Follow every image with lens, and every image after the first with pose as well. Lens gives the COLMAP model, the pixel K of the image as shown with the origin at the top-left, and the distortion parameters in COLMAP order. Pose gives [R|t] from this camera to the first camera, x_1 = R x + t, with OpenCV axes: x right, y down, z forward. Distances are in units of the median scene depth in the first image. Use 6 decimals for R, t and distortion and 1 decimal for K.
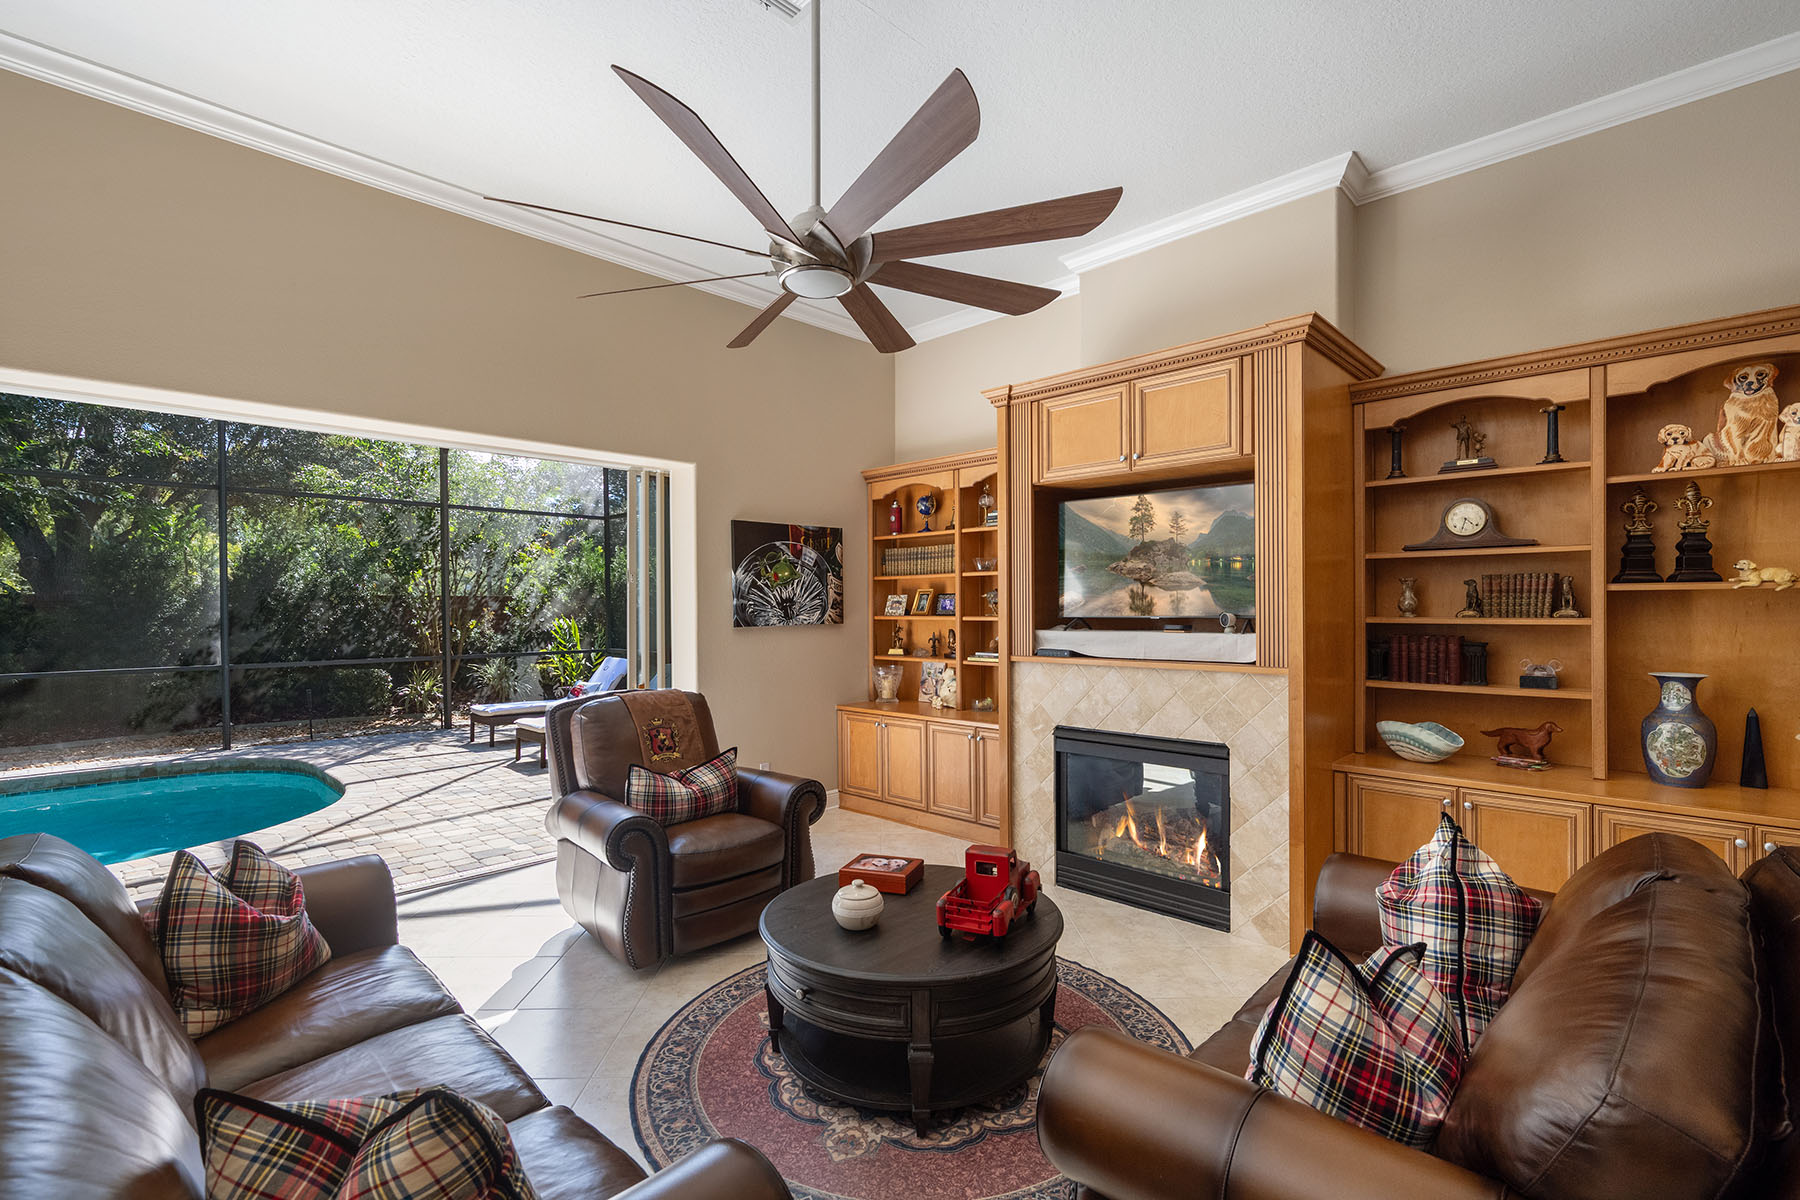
lens RADIAL K [[812.4, 0, 900.0], [0, 812.4, 600.0], [0, 0, 1]] dist [0.000697, 0.000184]
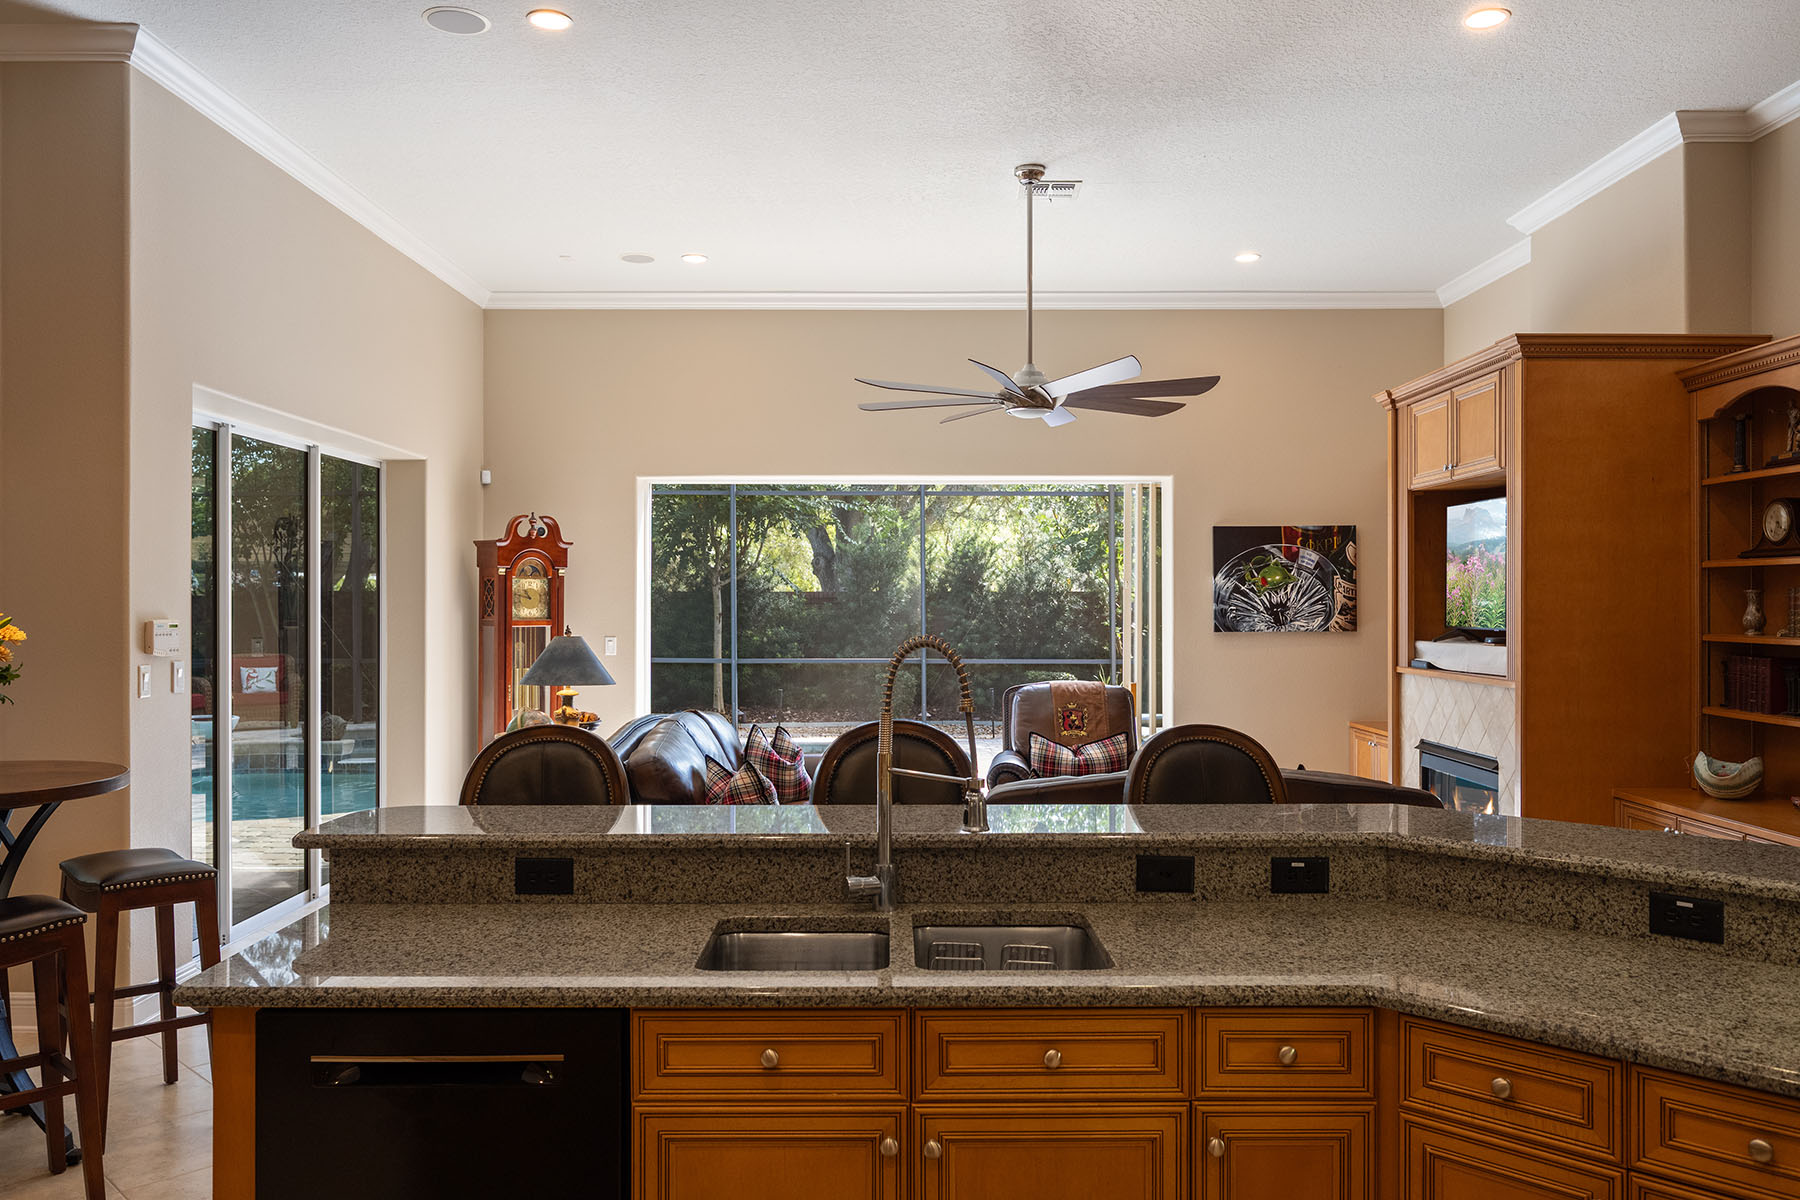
lens RADIAL K [[1343.9, 0, 900.0], [0, 1343.9, 600.0], [0, 0, 1]] dist [-0.003950, -0.001233]
pose [[0.704726, 0.006181, -0.709452, 0.696476], [-0.000732, 0.999968, 0.007985, -0.019123], [0.709479, -0.005108, 0.704708, -0.449709]]
